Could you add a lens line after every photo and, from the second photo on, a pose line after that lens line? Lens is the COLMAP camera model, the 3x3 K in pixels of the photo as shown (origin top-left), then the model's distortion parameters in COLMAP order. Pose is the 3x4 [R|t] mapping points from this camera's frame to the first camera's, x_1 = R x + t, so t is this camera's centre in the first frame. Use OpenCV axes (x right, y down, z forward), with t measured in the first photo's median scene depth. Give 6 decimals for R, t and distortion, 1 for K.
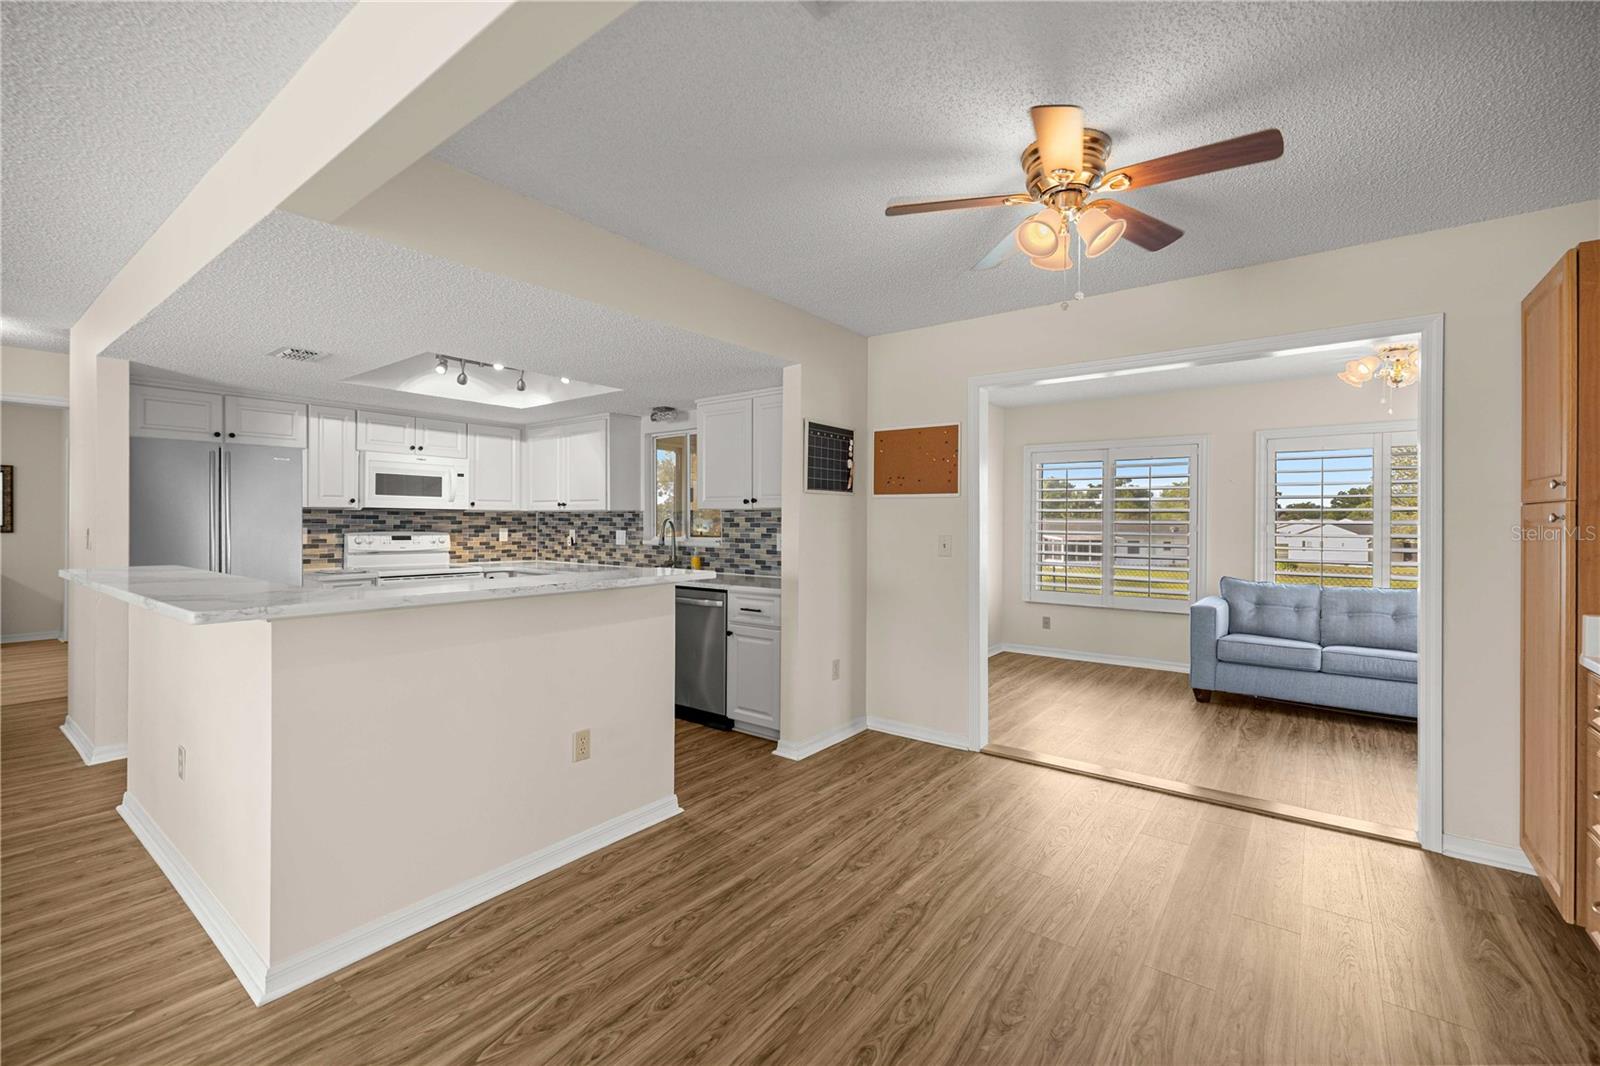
lens RADIAL K [[677.0, 0, 806.0], [0, 677.0, 519.8], [0, 0, 1]] dist [-0.001051, 0.000519]
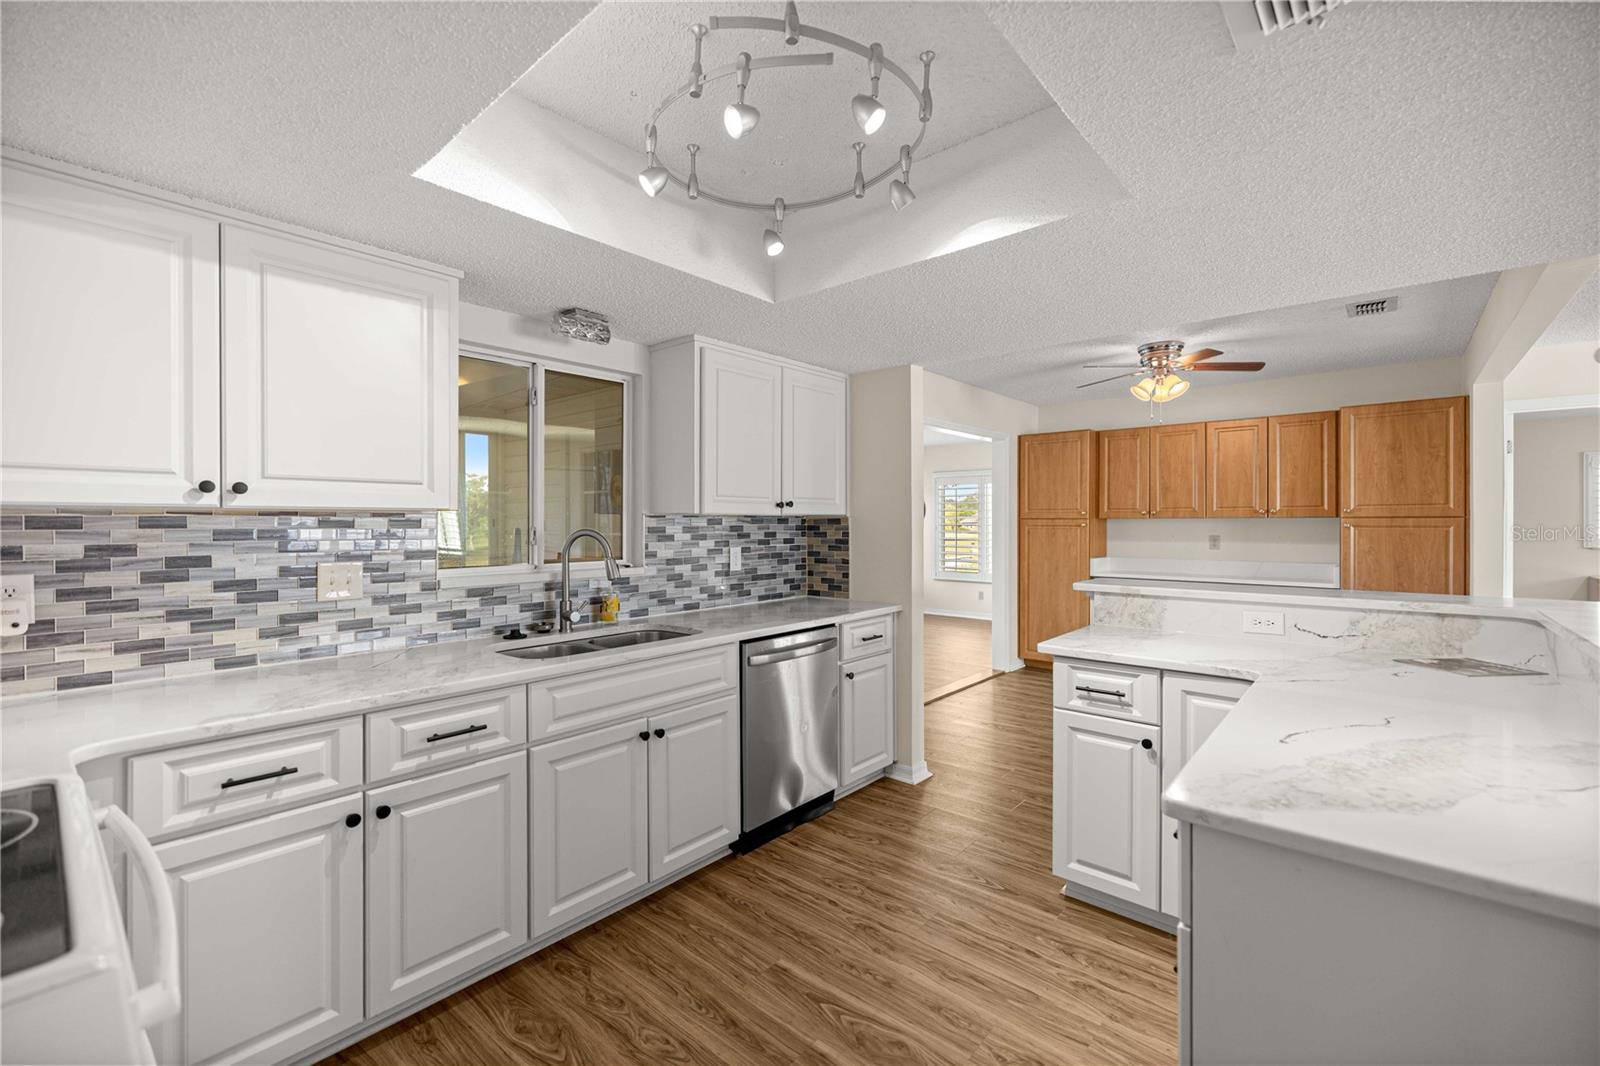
lens RADIAL K [[677.0, 0, 803.0], [0, 677.0, 529.4], [0, 0, 1]] dist [-0.001051, 0.000519]
pose [[0.066112, -0.015660, 0.997689, -0.717835], [-0.001763, 0.999873, 0.015811, -0.010316], [-0.997811, -0.002804, 0.066076, 0.811399]]
